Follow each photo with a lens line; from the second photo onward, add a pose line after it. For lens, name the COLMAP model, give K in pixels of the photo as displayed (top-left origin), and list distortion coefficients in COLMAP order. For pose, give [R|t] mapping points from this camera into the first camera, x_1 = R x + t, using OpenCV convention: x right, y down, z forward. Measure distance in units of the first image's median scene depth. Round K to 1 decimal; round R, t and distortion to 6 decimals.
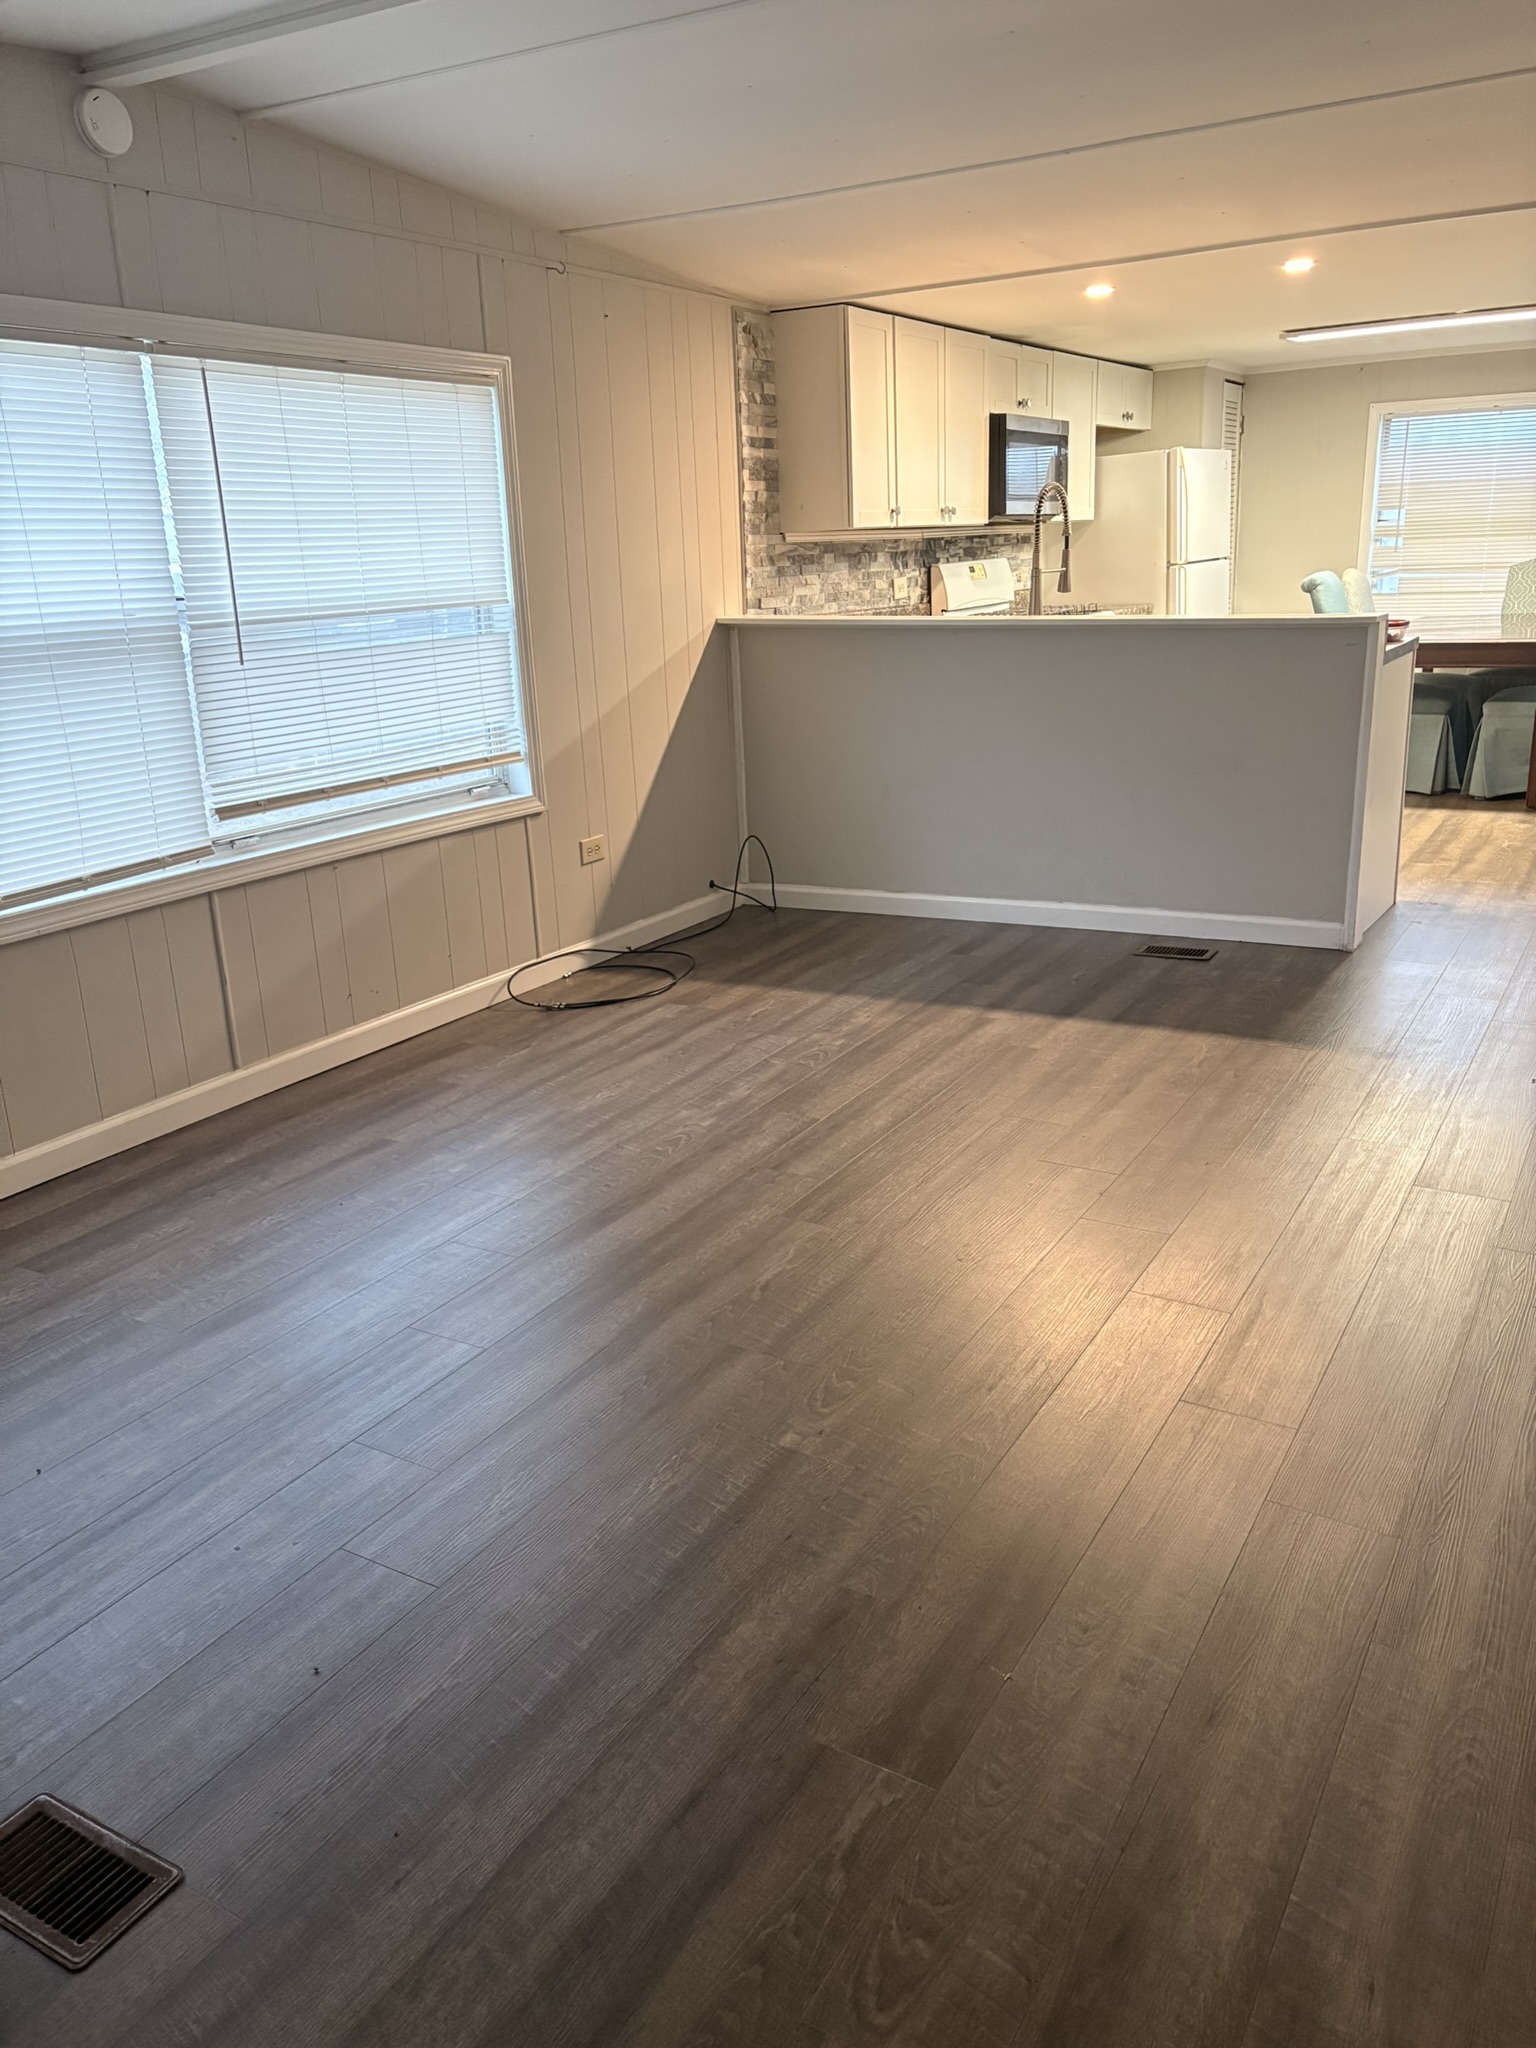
lens RADIAL K [[1569.0, 0, 768.0], [0, 1569.0, 1024.0], [0, 0, 1]] dist [0.055404, -0.068532]
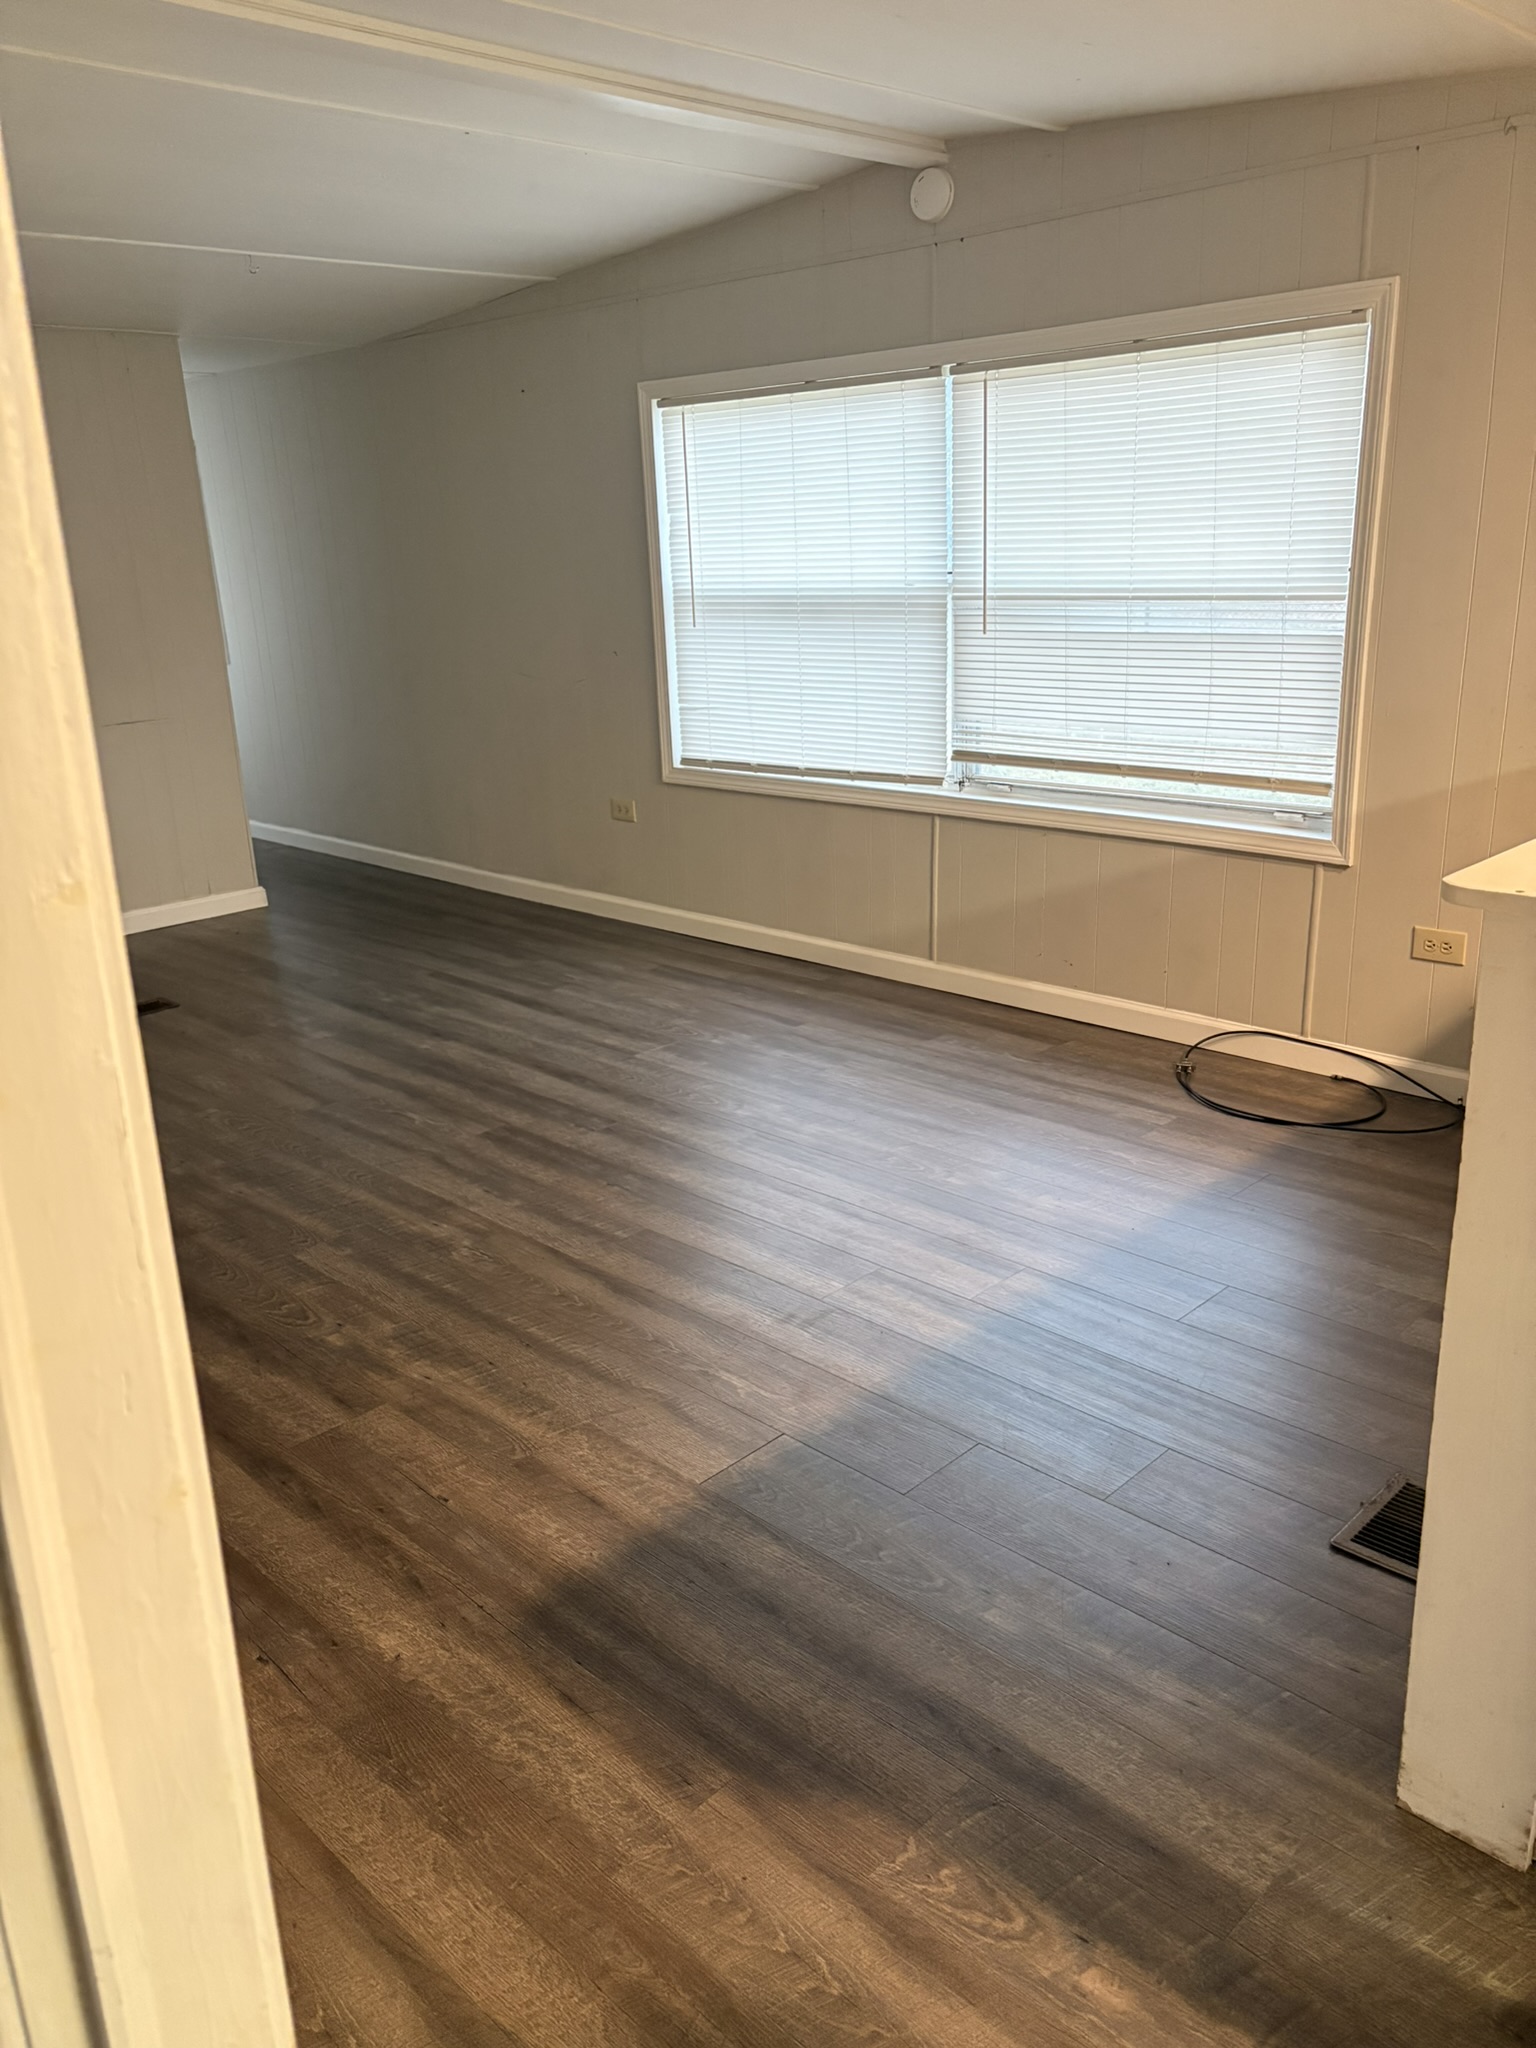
lens RADIAL K [[1597.4, 0, 768.0], [0, 1597.4, 1024.0], [0, 0, 1]] dist [0.006933, 0.012433]
pose [[-0.257213, 0.326400, -0.909563, 0.973096], [-0.240451, 0.890011, 0.387381, -0.436035], [0.935962, 0.318345, -0.150439, 1.256513]]
